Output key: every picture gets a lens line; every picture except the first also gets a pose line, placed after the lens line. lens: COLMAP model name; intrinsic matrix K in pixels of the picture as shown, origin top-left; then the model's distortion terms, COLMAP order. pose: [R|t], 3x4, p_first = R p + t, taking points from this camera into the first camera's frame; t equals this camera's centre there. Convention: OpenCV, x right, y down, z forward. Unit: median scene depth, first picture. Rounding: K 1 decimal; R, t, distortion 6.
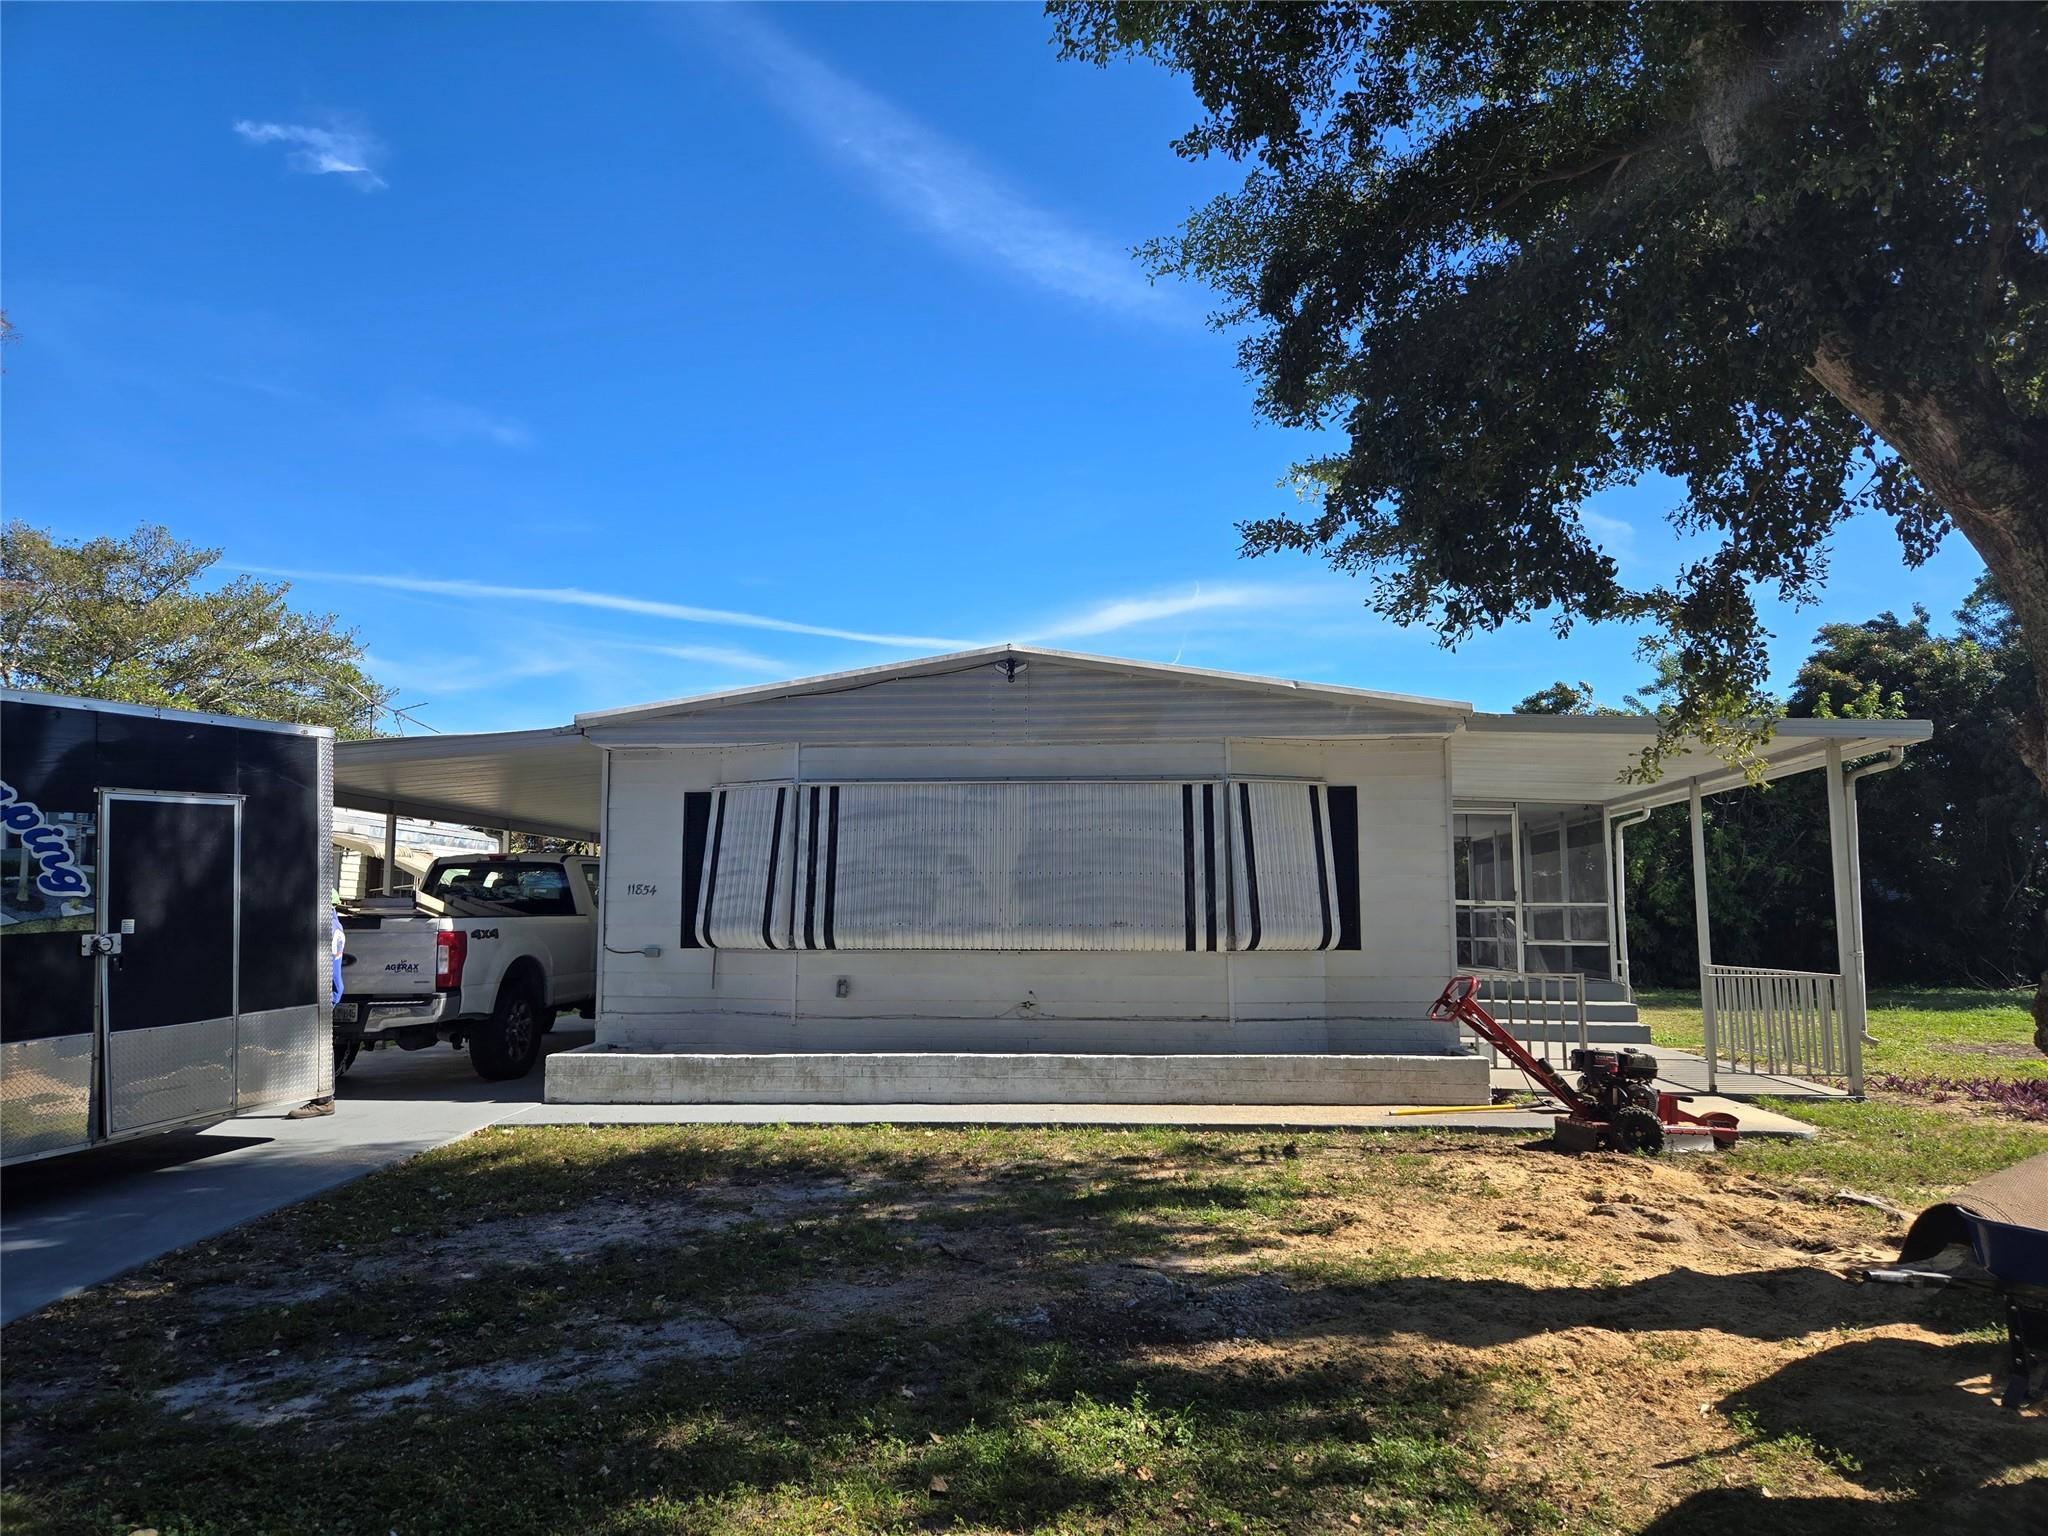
lens RADIAL K [[1362.3, 0, 1016.1], [0, 1362.3, 773.6], [0, 0, 1]] dist [0.008208, 0.001017]
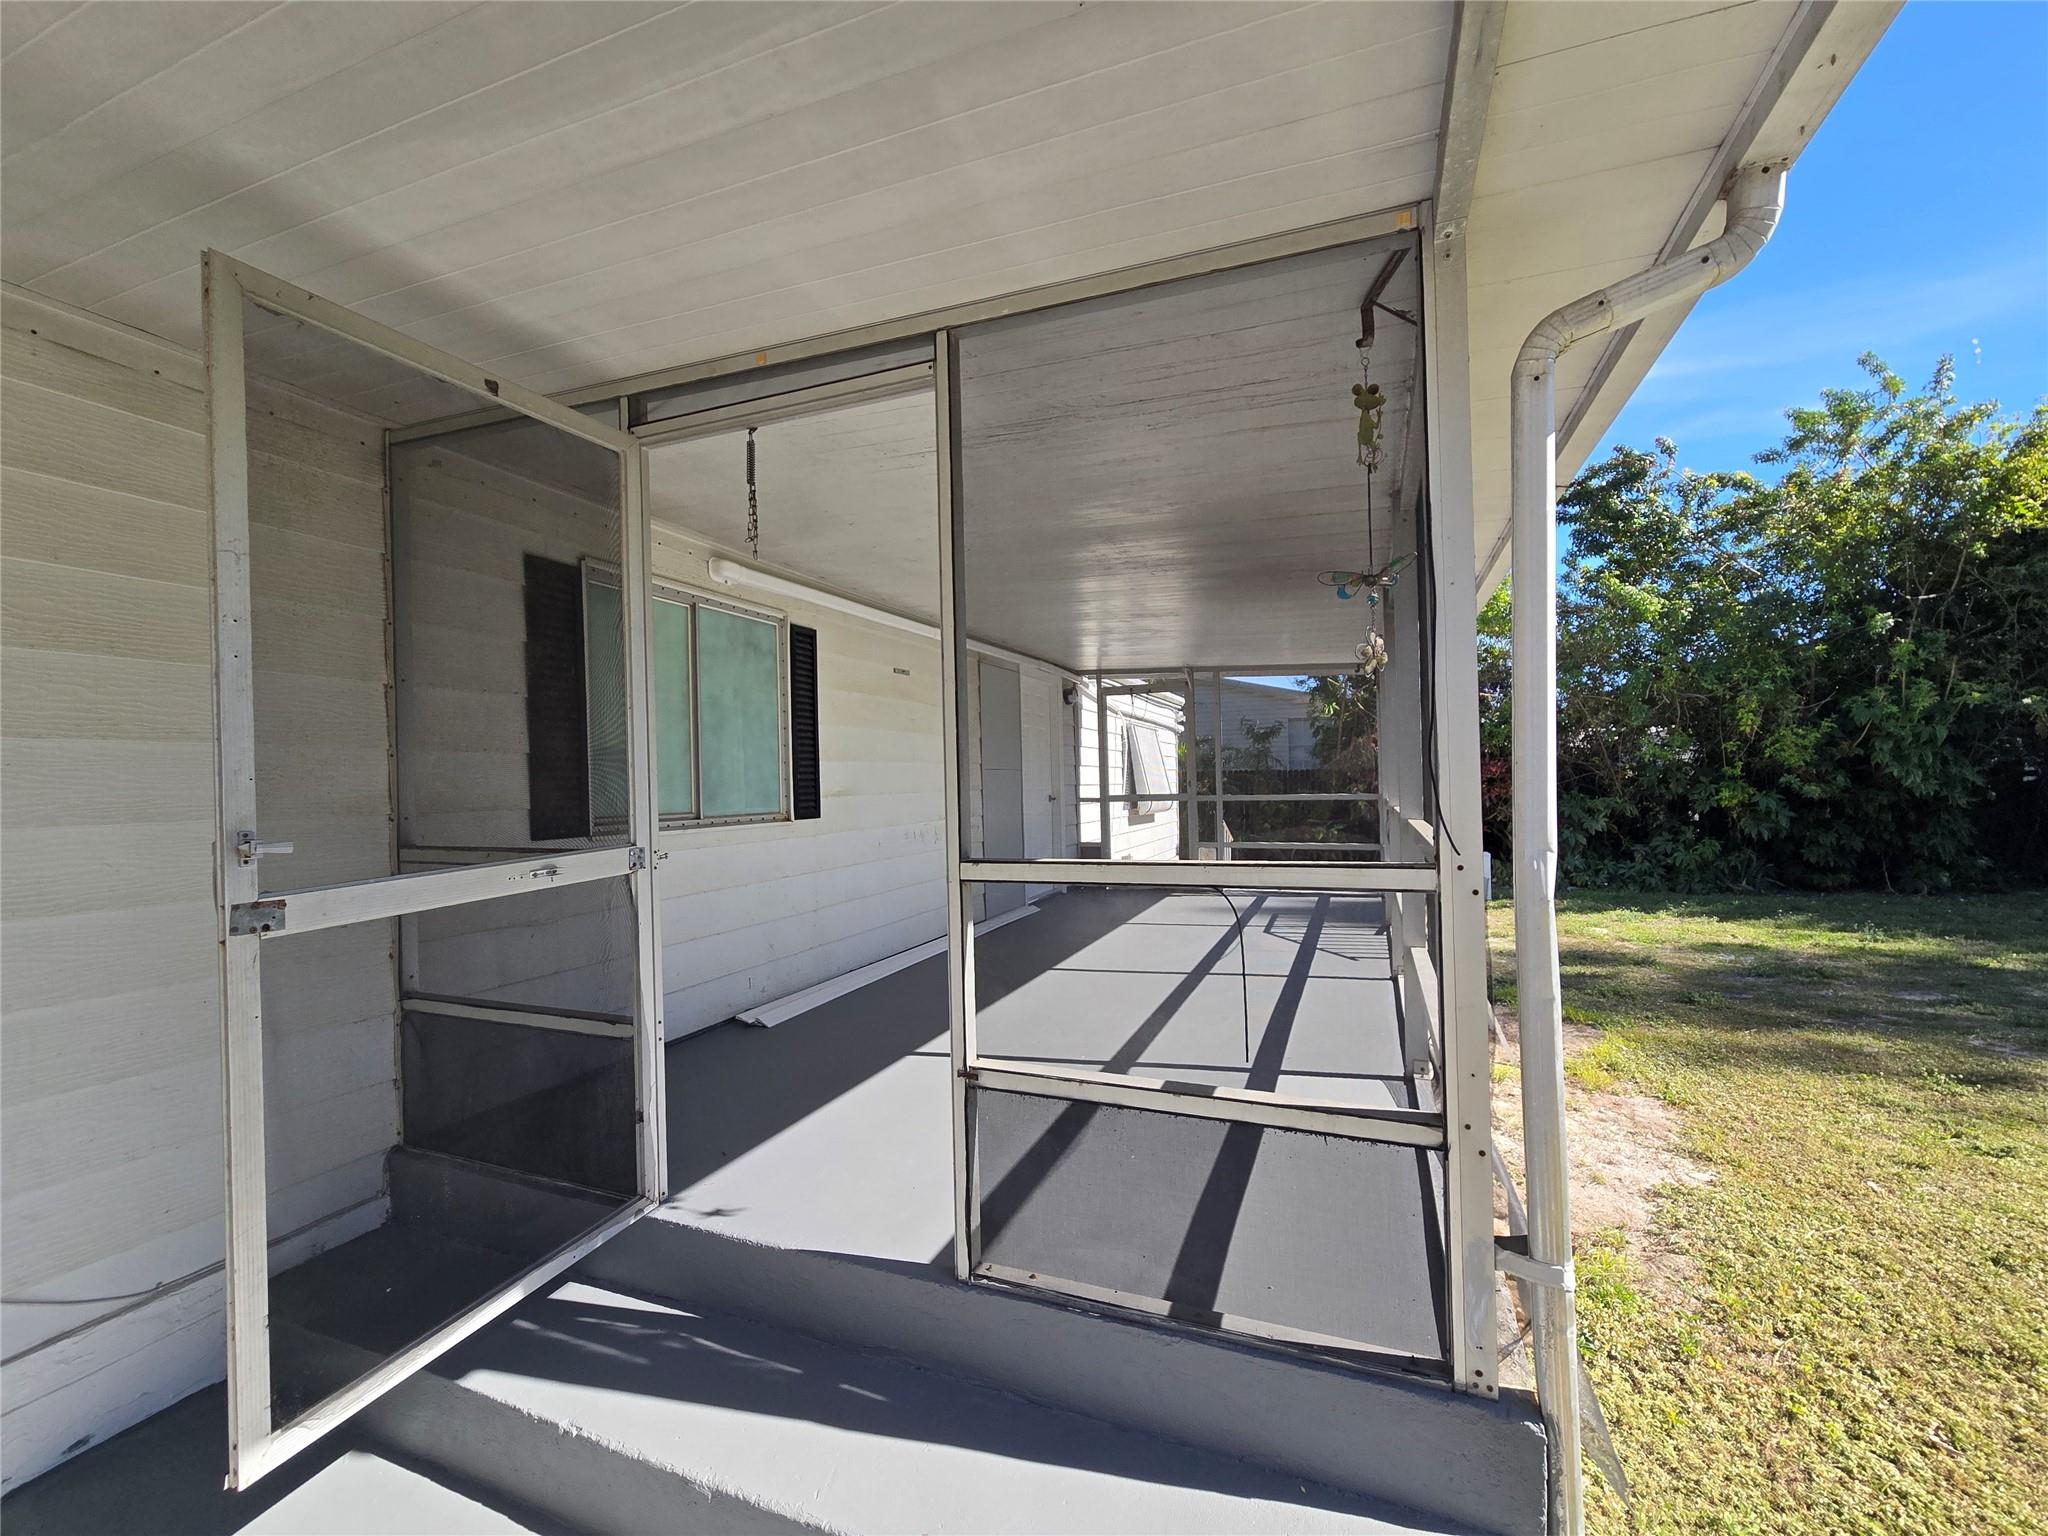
lens RADIAL K [[853.9, 0, 1034.7], [0, 853.9, 773.3], [0, 0, 1]] dist [-0.003364, -0.000679]
pose [[0.962398, -0.026631, -0.270335, 0.601968], [0.054253, 0.993976, 0.095223, 0.106608], [0.266171, -0.106309, 0.958046, 1.314107]]
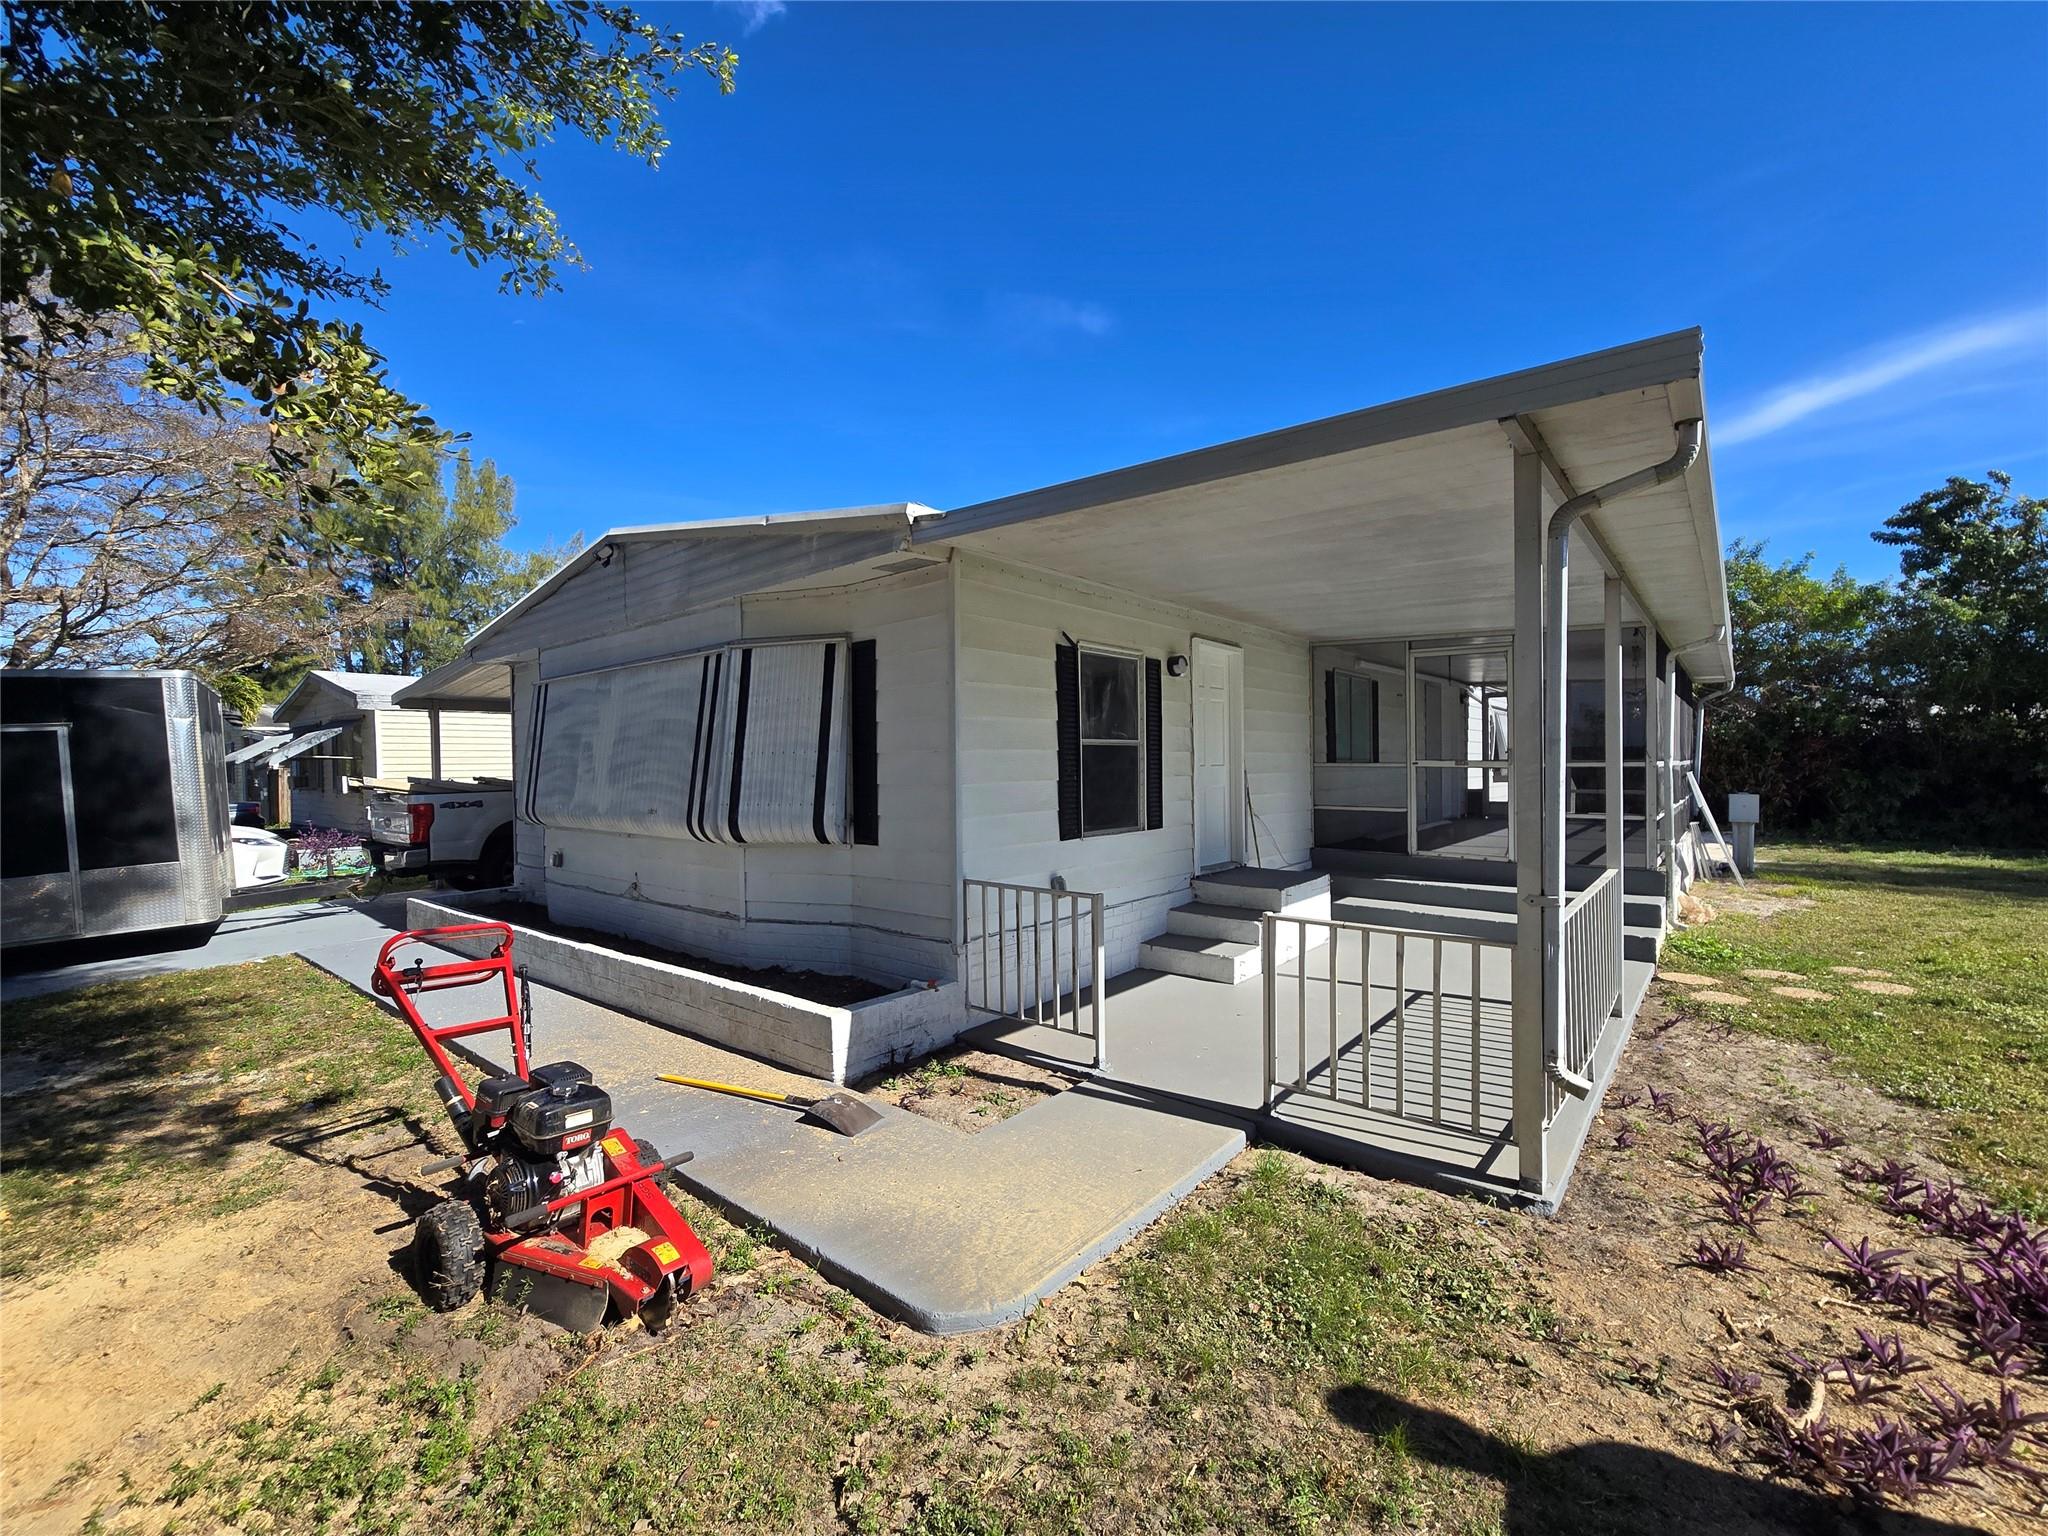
lens RADIAL K [[853.9, 0, 1019.7], [0, 853.9, 772.1], [0, 0, 1]] dist [-0.003364, -0.000679]
pose [[0.820924, -0.007527, -0.570988, 0.602547], [0.076530, 0.992343, 0.096947, 0.044240], [0.565886, -0.123284, 0.815214, 0.639706]]
